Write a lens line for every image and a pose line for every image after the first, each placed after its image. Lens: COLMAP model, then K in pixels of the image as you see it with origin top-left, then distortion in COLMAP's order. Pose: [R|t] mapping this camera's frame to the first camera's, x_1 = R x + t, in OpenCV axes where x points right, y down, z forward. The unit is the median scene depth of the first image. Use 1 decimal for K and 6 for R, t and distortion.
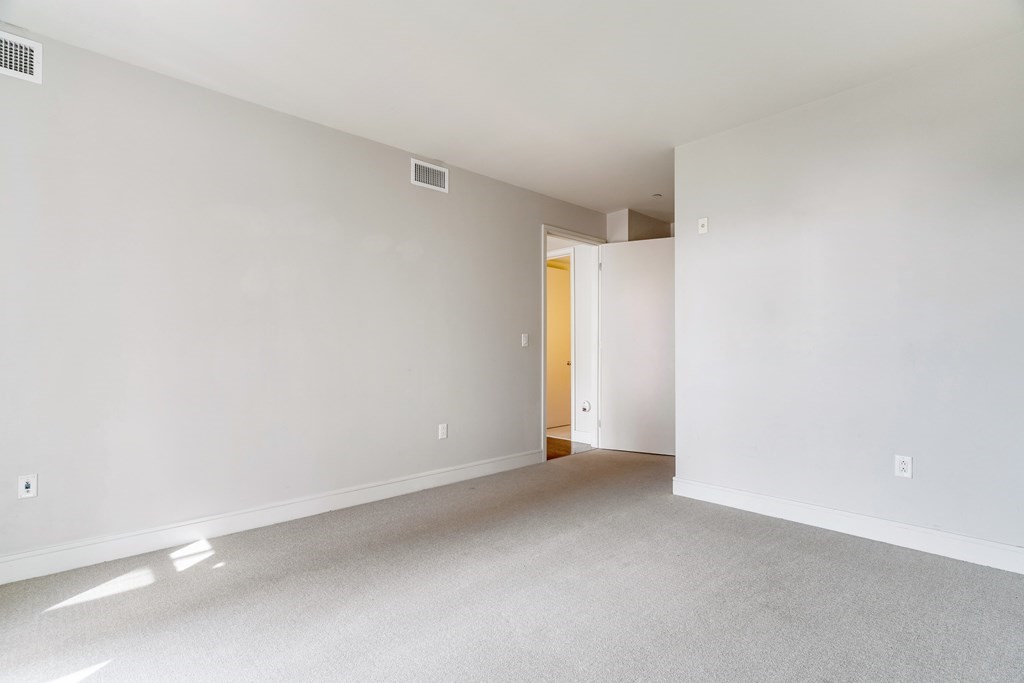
lens RADIAL K [[494.3, 0, 510.3], [0, 494.3, 341.8], [0, 0, 1]] dist [0.001988, -0.001936]
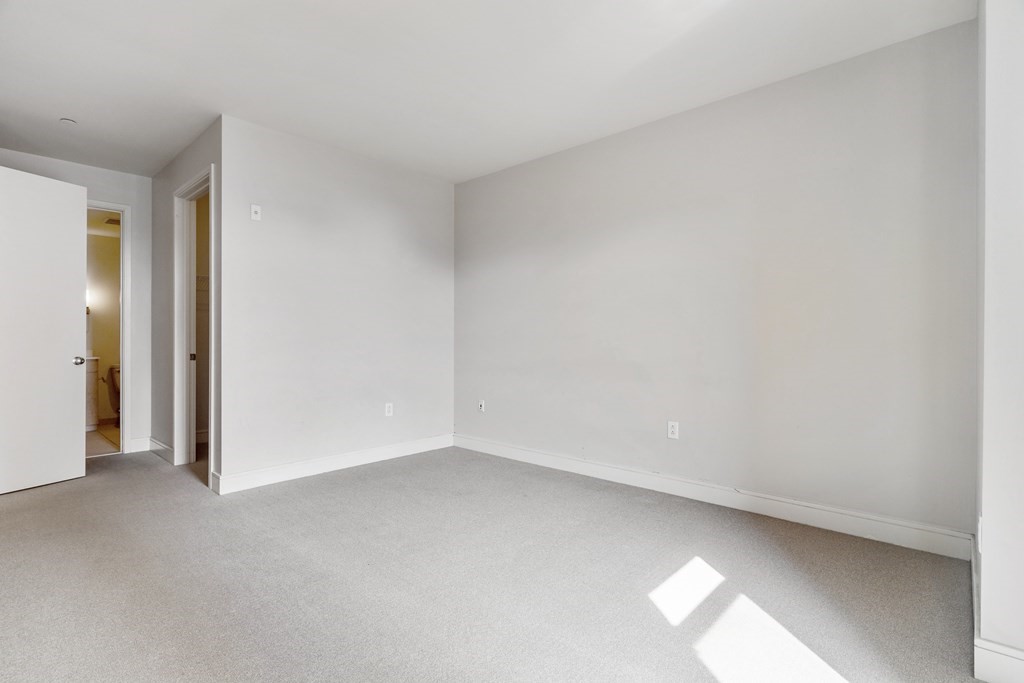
lens RADIAL K [[494.3, 0, 512.5], [0, 494.3, 341.0], [0, 0, 1]] dist [0.001988, -0.001936]
pose [[-0.093427, -0.009110, 0.995584, -0.786138], [-0.025295, 0.999657, 0.006774, 0.004902], [-0.995305, -0.024551, -0.093625, 0.687665]]
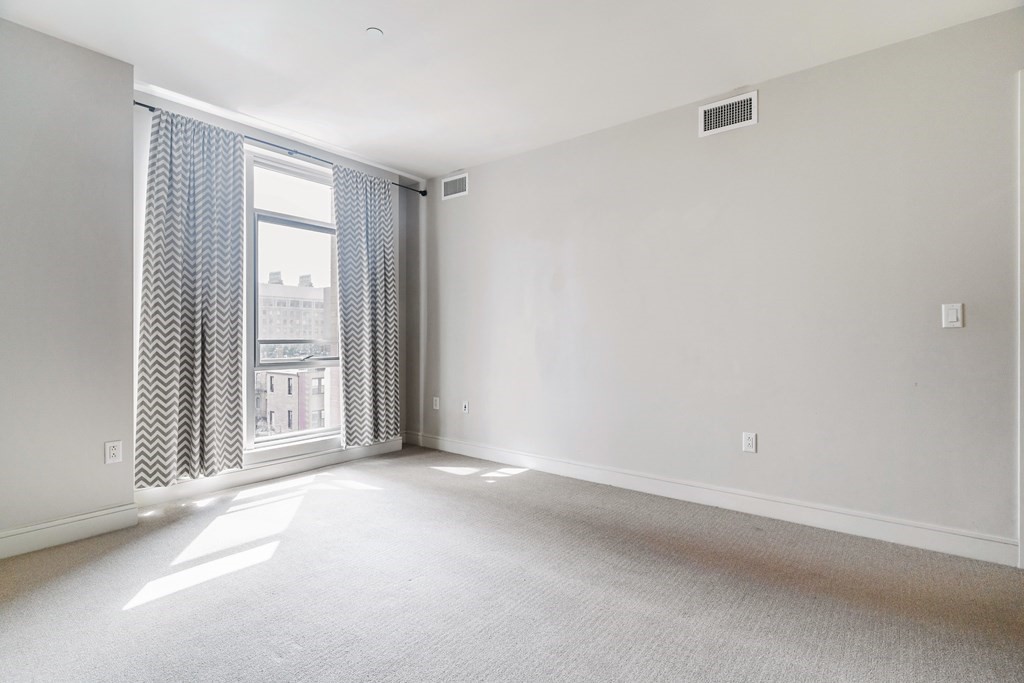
lens RADIAL K [[494.3, 0, 508.9], [0, 494.3, 334.4], [0, 0, 1]] dist [0.001988, -0.001936]
pose [[0.155870, -0.005227, -0.987764, 0.740162], [0.019579, 0.999806, -0.002202, 0.013083], [0.987584, -0.018997, 0.155942, 0.690155]]
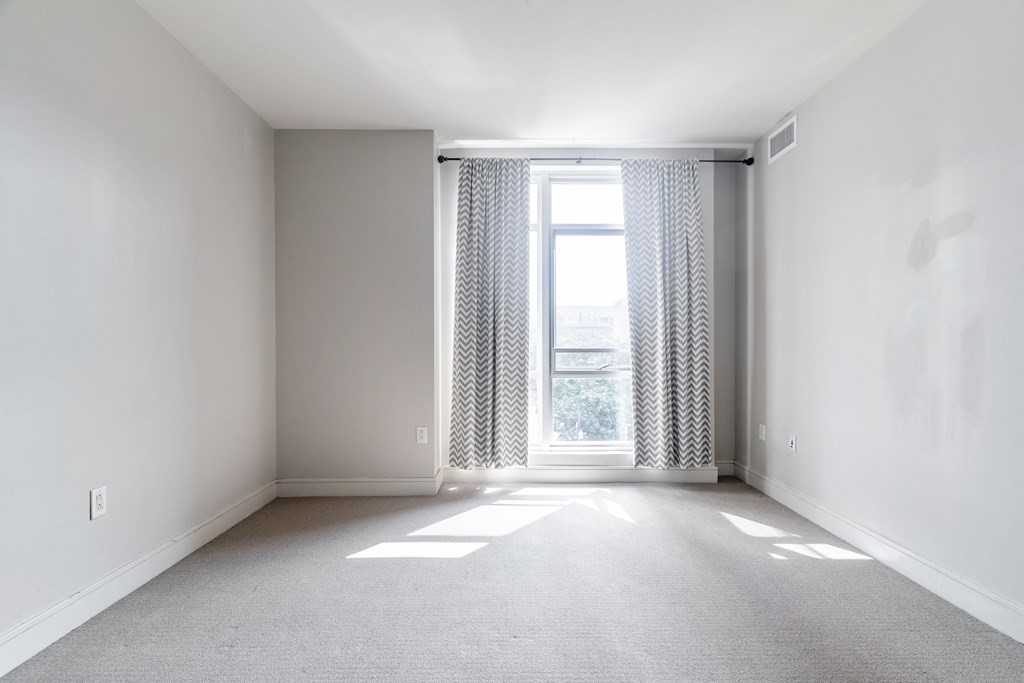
lens RADIAL K [[494.3, 0, 518.8], [0, 494.3, 345.3], [0, 0, 1]] dist [0.001988, -0.001936]
pose [[-0.675778, 0.003517, -0.737097, 0.435368], [0.016231, 0.999817, -0.010111, 0.015278], [0.736927, -0.018796, -0.675711, 1.085006]]
